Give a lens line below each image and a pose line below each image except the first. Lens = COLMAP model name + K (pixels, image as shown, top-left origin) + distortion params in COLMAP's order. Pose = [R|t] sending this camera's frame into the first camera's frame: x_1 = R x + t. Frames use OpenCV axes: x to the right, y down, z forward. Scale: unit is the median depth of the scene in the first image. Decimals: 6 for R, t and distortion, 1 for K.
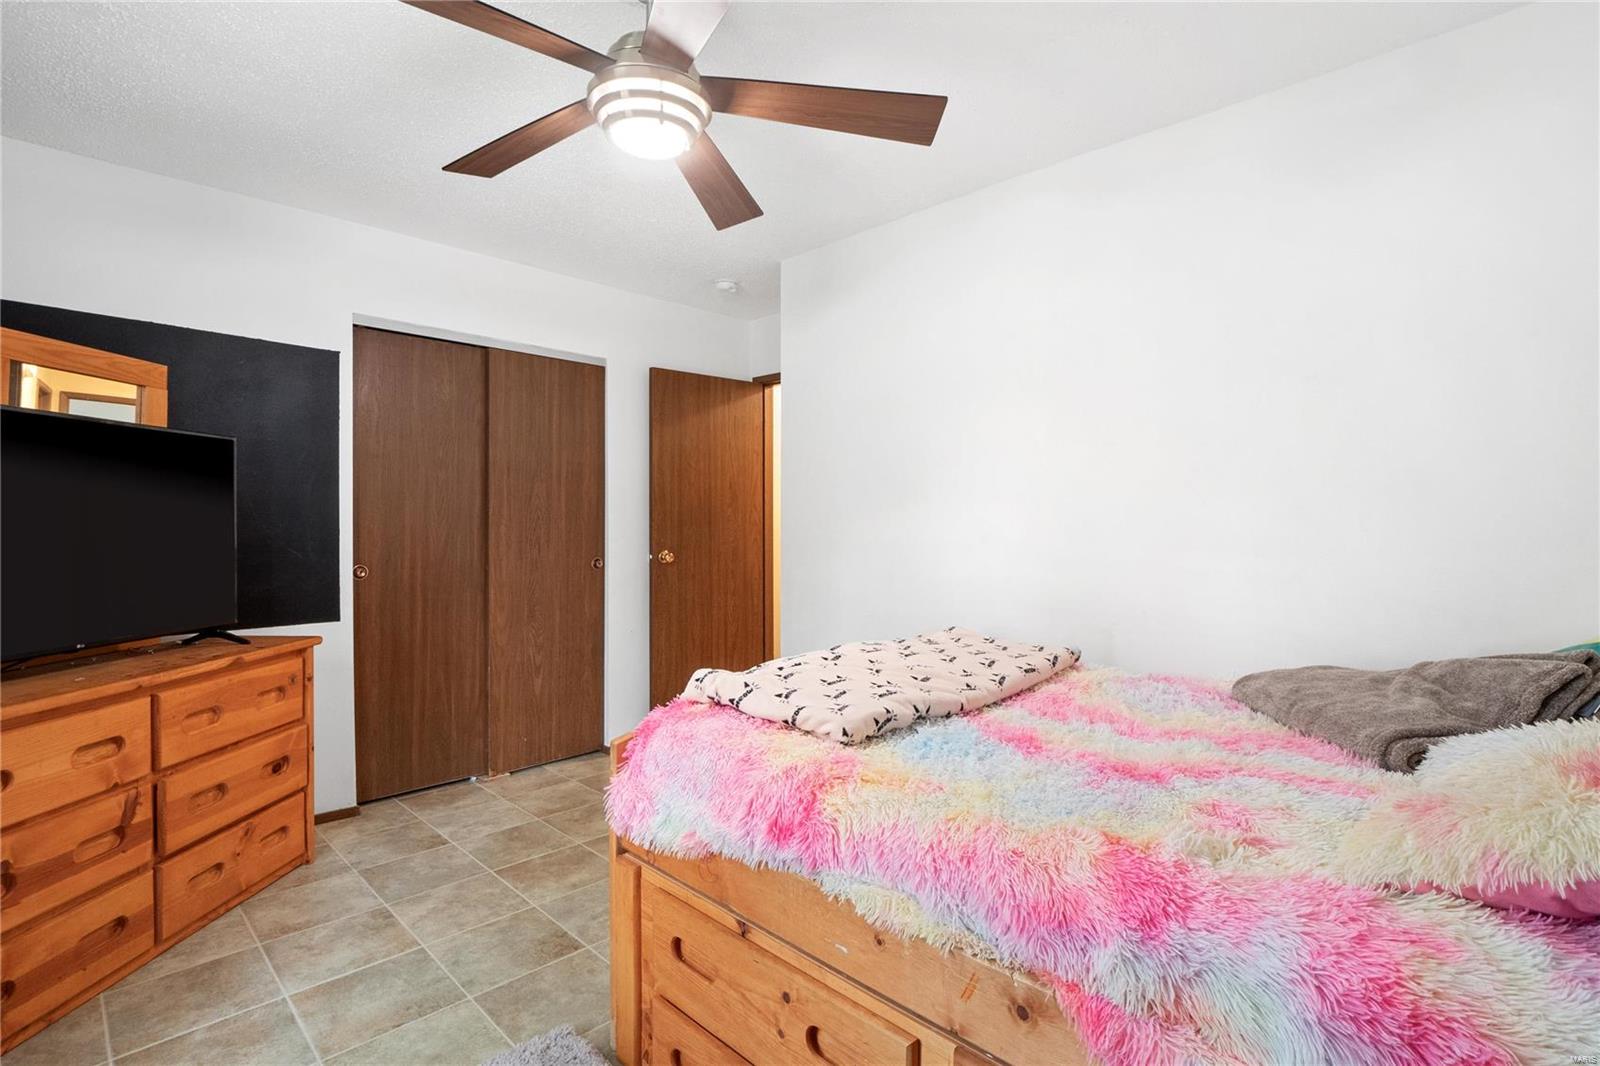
lens RADIAL K [[756.2, 0, 801.5], [0, 756.2, 527.6], [0, 0, 1]] dist [0.001859, -0.000450]
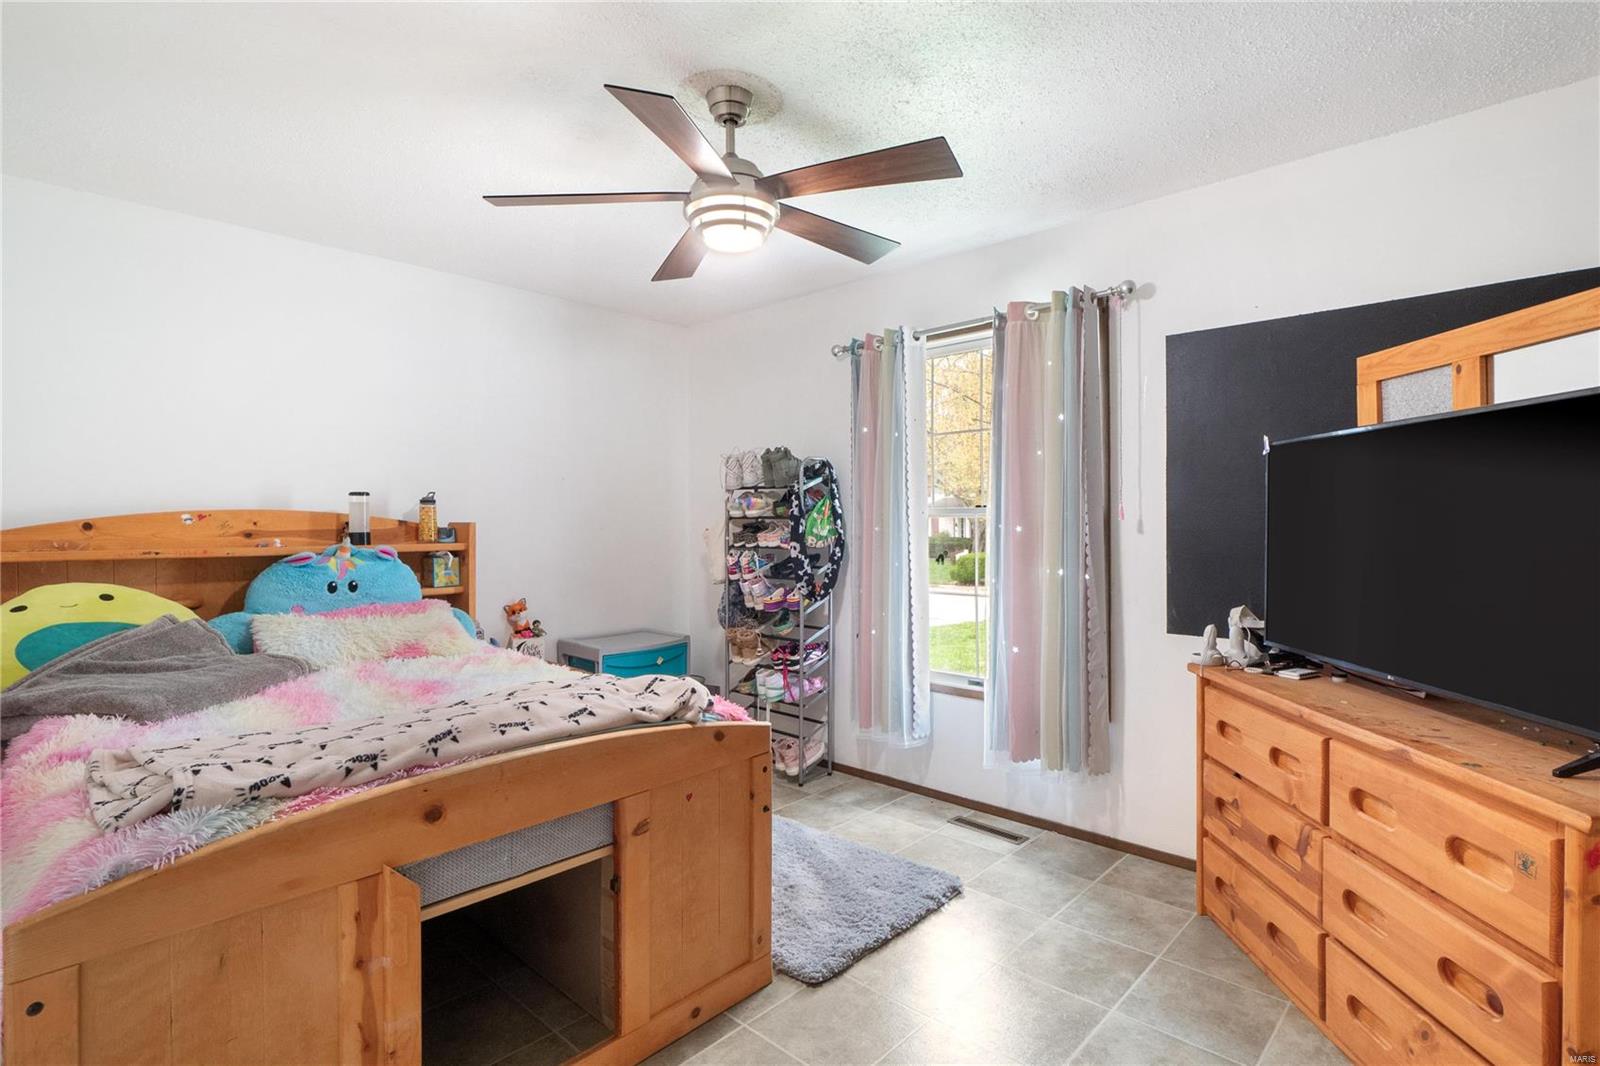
lens RADIAL K [[774.1, 0, 798.7], [0, 774.1, 528.2], [0, 0, 1]] dist [-0.029497, 0.000747]
pose [[-0.999823, 0.002031, -0.018691, -0.228222], [0.001679, 0.999822, 0.018816, -0.038832], [0.018726, 0.018781, -0.999648, 1.850803]]
